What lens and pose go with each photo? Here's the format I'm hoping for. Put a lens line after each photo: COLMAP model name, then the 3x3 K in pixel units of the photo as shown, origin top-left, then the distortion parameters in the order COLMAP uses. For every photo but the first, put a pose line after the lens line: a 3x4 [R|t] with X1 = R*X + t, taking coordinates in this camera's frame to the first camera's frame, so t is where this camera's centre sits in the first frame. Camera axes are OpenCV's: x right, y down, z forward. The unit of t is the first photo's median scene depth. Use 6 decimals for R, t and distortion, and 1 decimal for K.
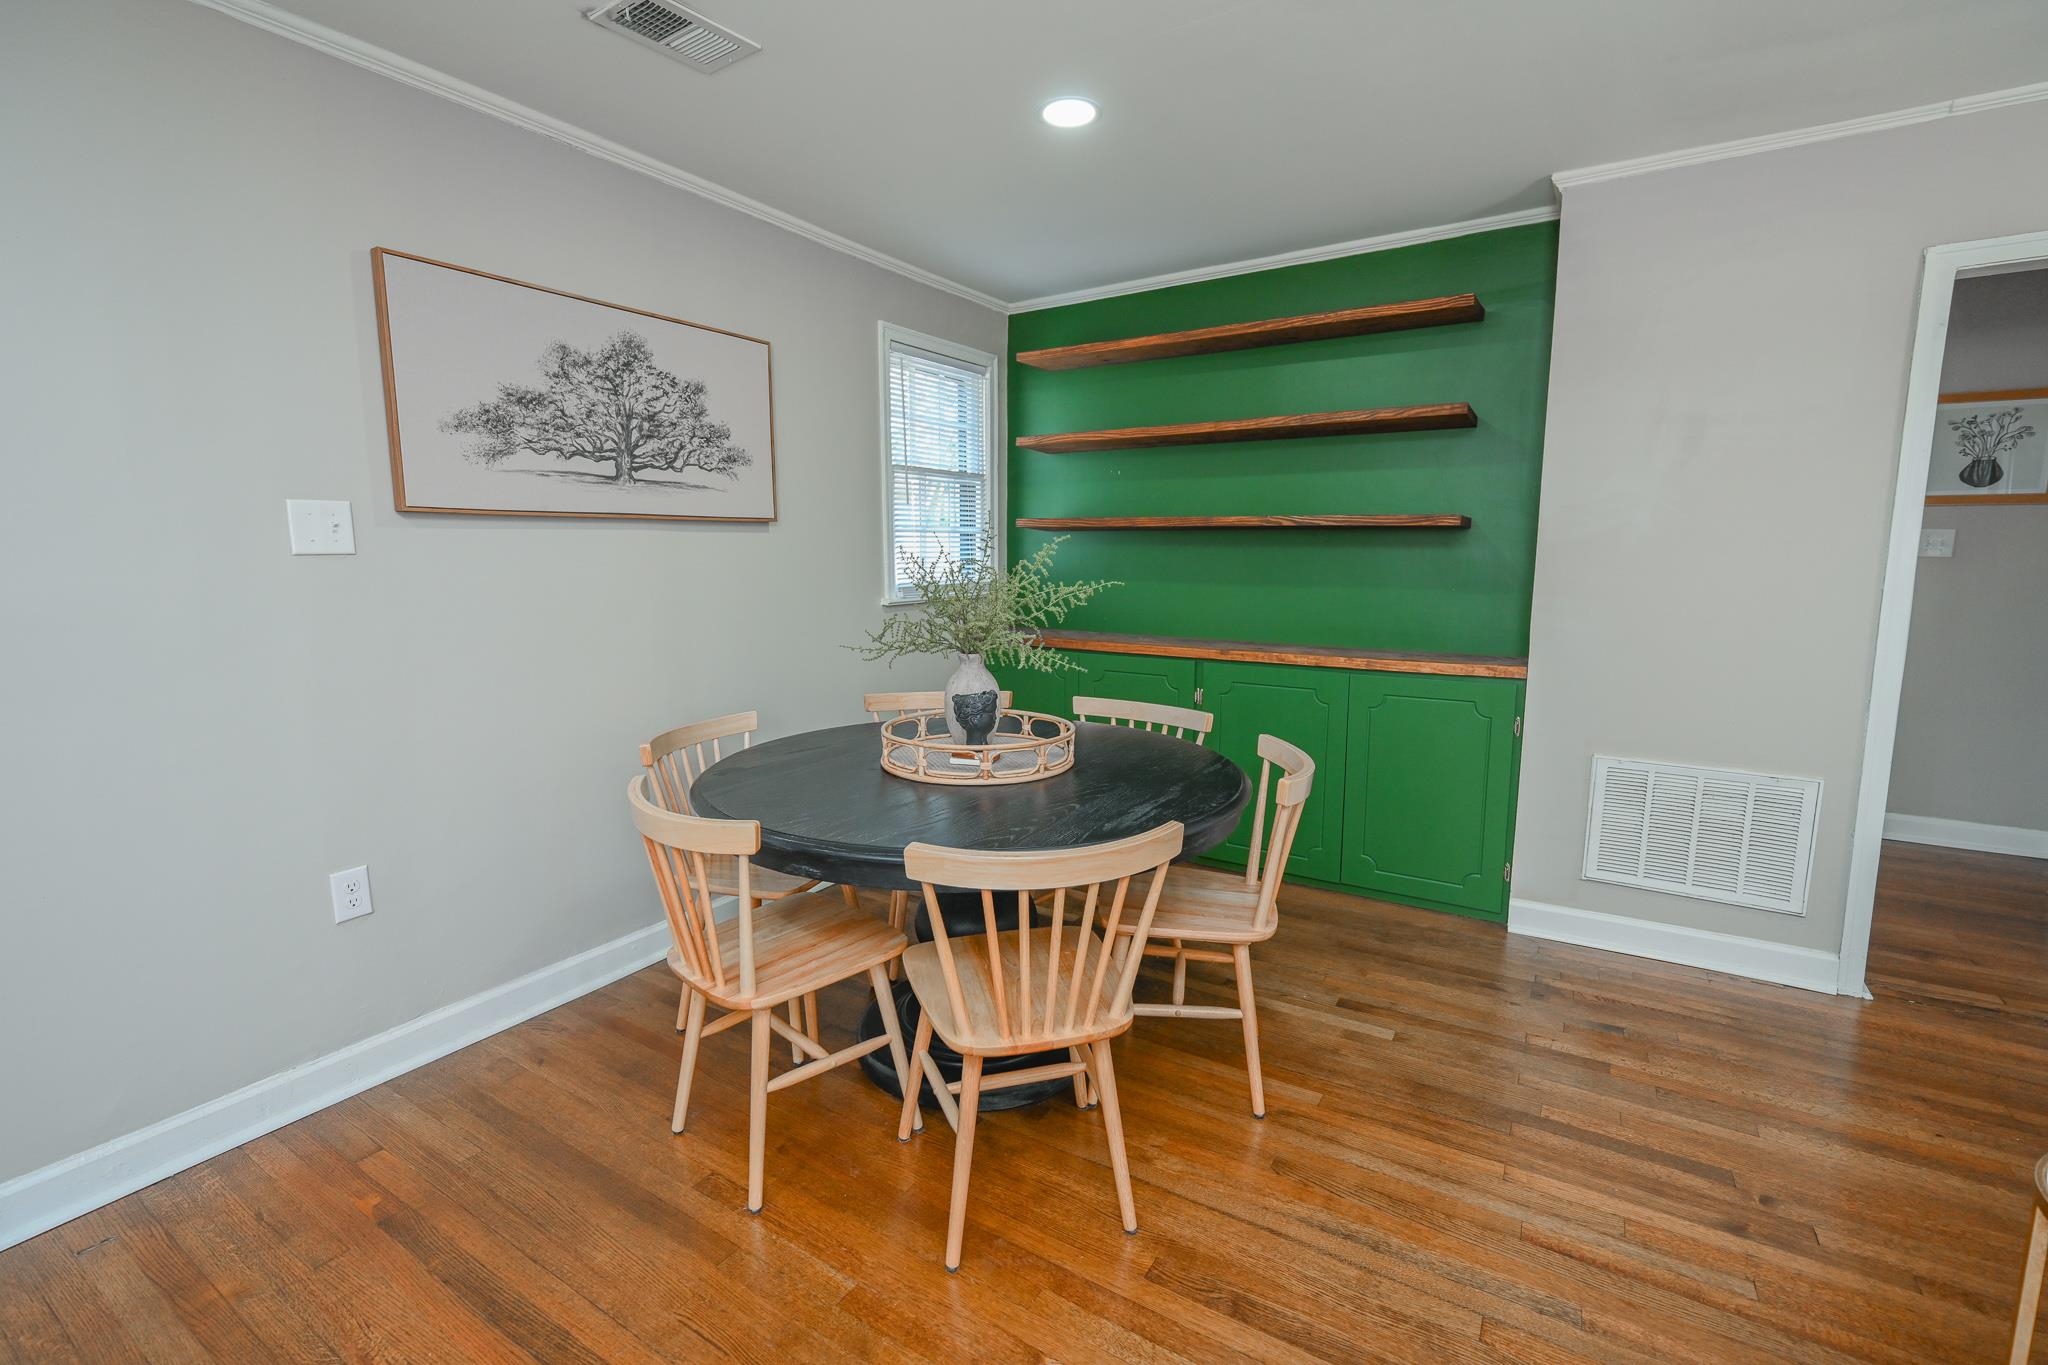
lens RADIAL K [[913.5, 0, 1021.0], [0, 913.5, 665.0], [0, 0, 1]] dist [0.000069, -0.000294]
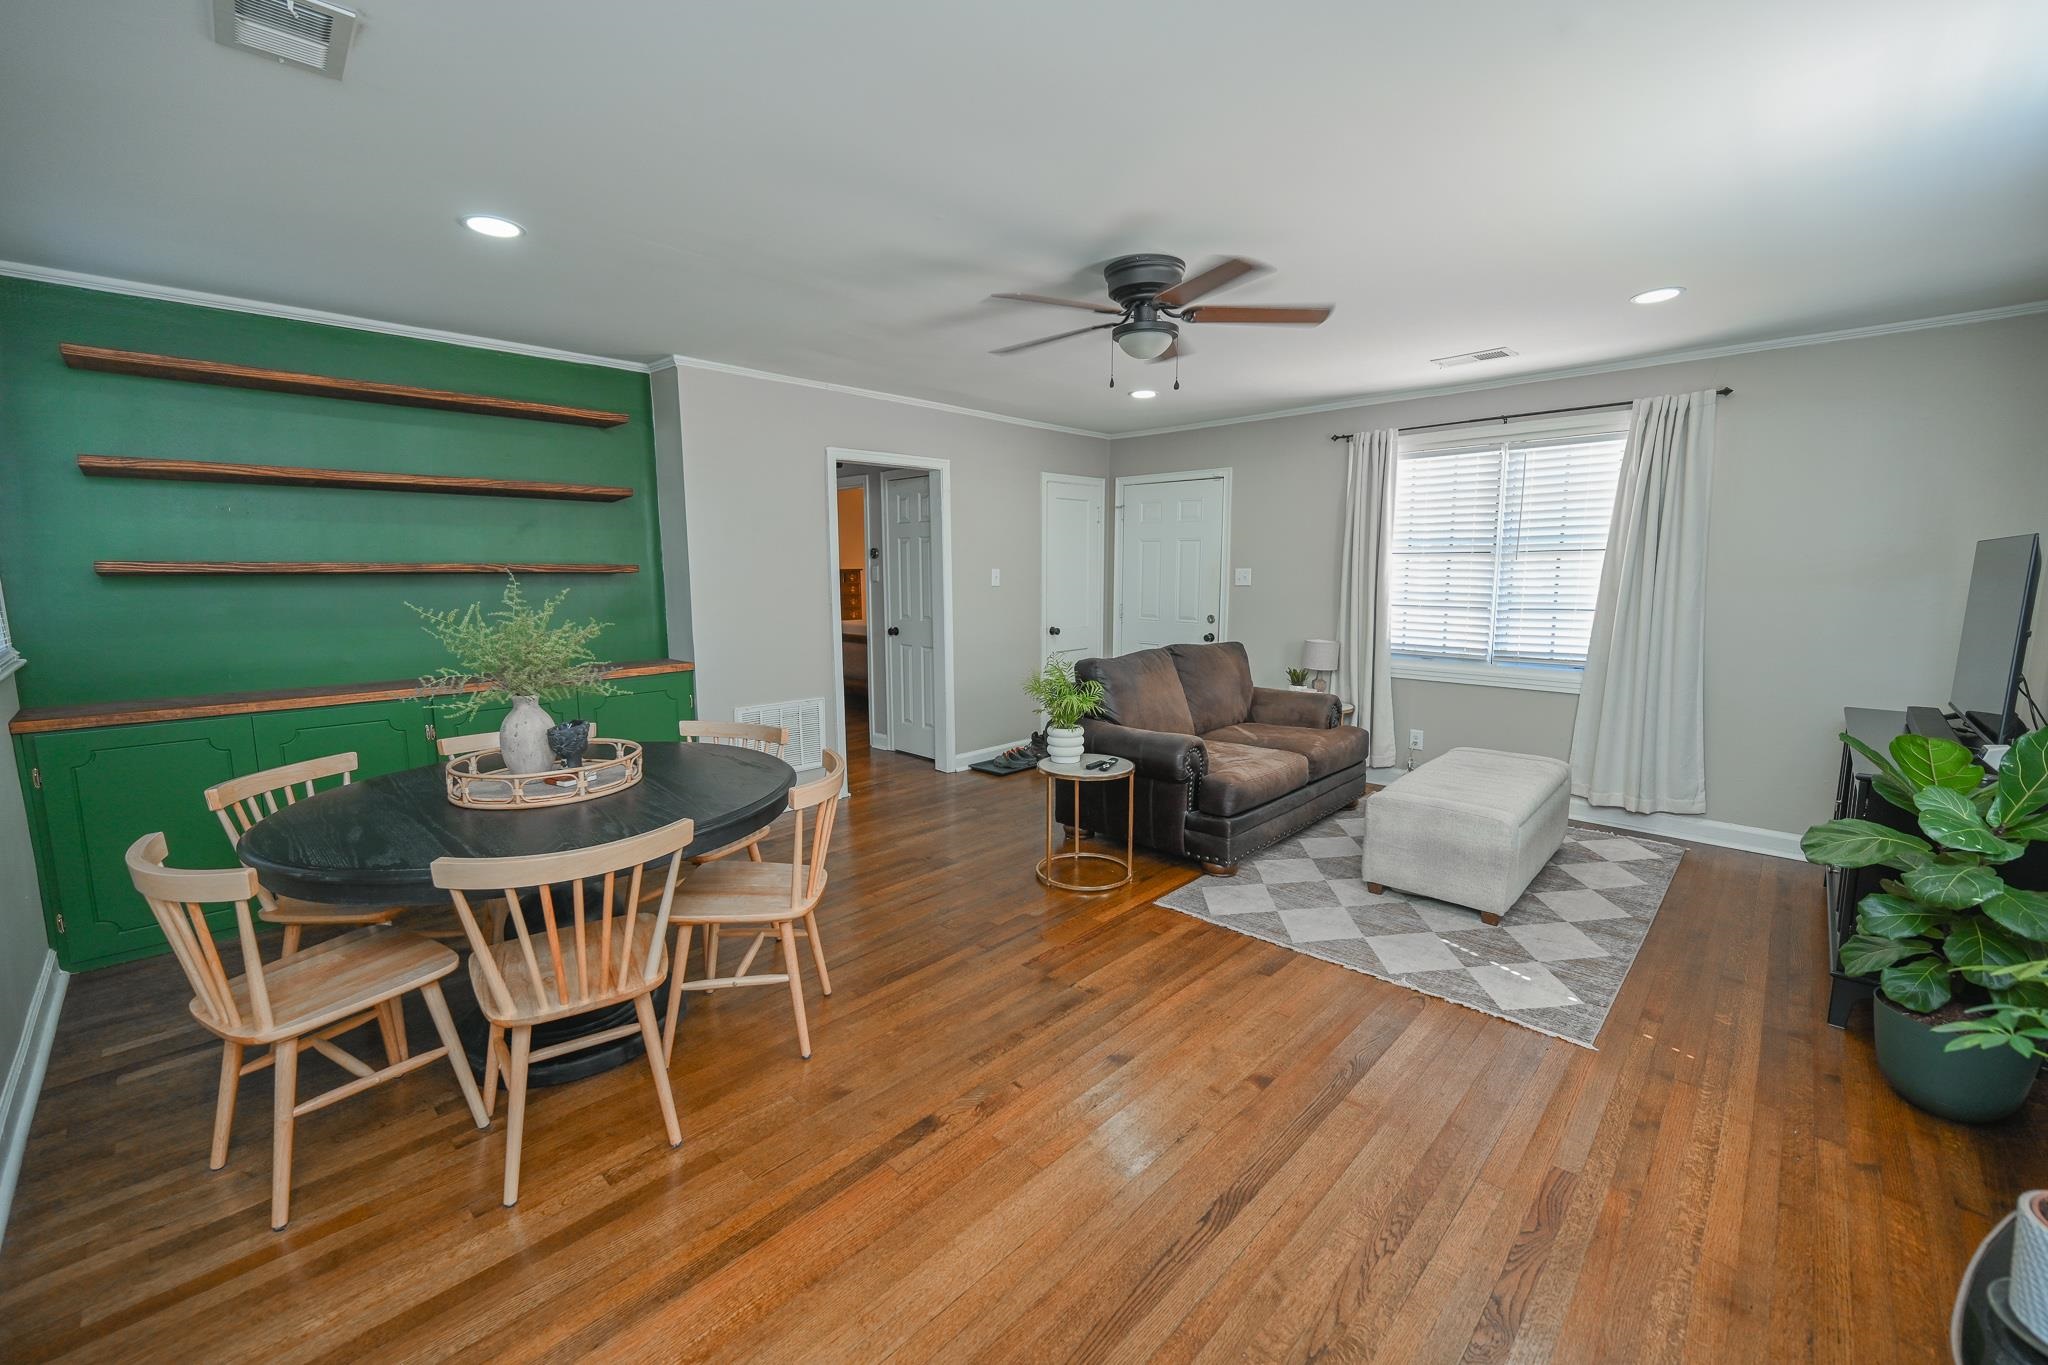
lens RADIAL K [[821.7, 0, 1024.0], [0, 821.7, 682.5], [0, 0, 1]] dist [0.000585, 0.000030]
pose [[0.202690, -0.138691, 0.969372, -0.809565], [0.131646, 0.984793, 0.113371, -0.056202], [-0.970354, 0.104635, 0.217865, 0.164241]]
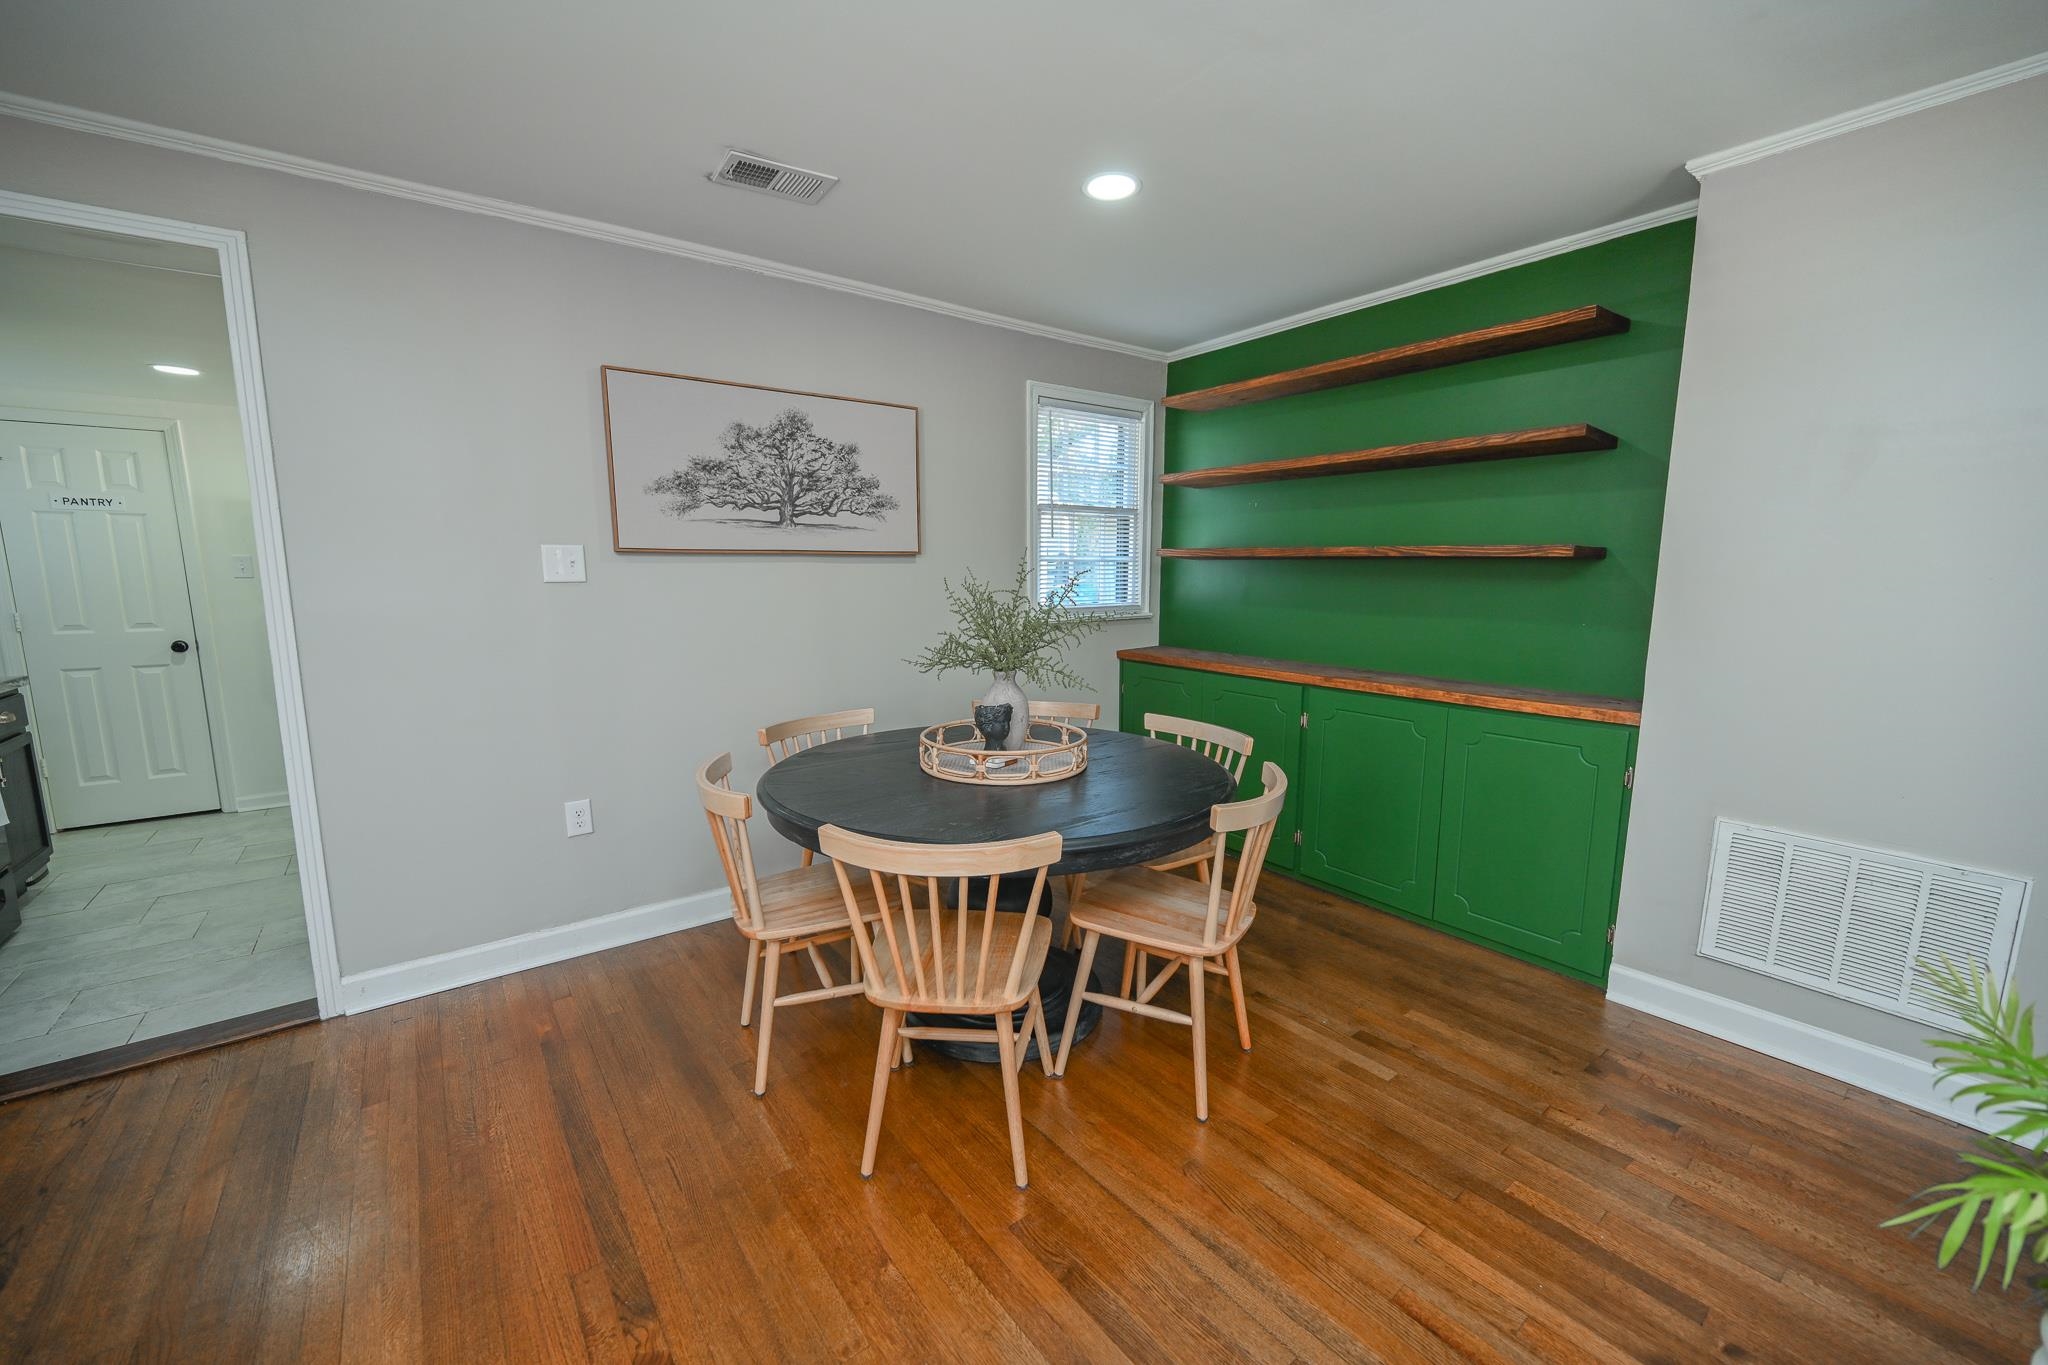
lens RADIAL K [[807.4, 0, 1017.2], [0, 807.4, 681.4], [0, 0, 1]] dist [-0.001569, -0.000101]
pose [[0.936804, 0.051224, -0.346086, 0.279268], [-0.047012, 0.998683, 0.020561, -0.018589], [0.346683, -0.002991, 0.937978, 0.037697]]
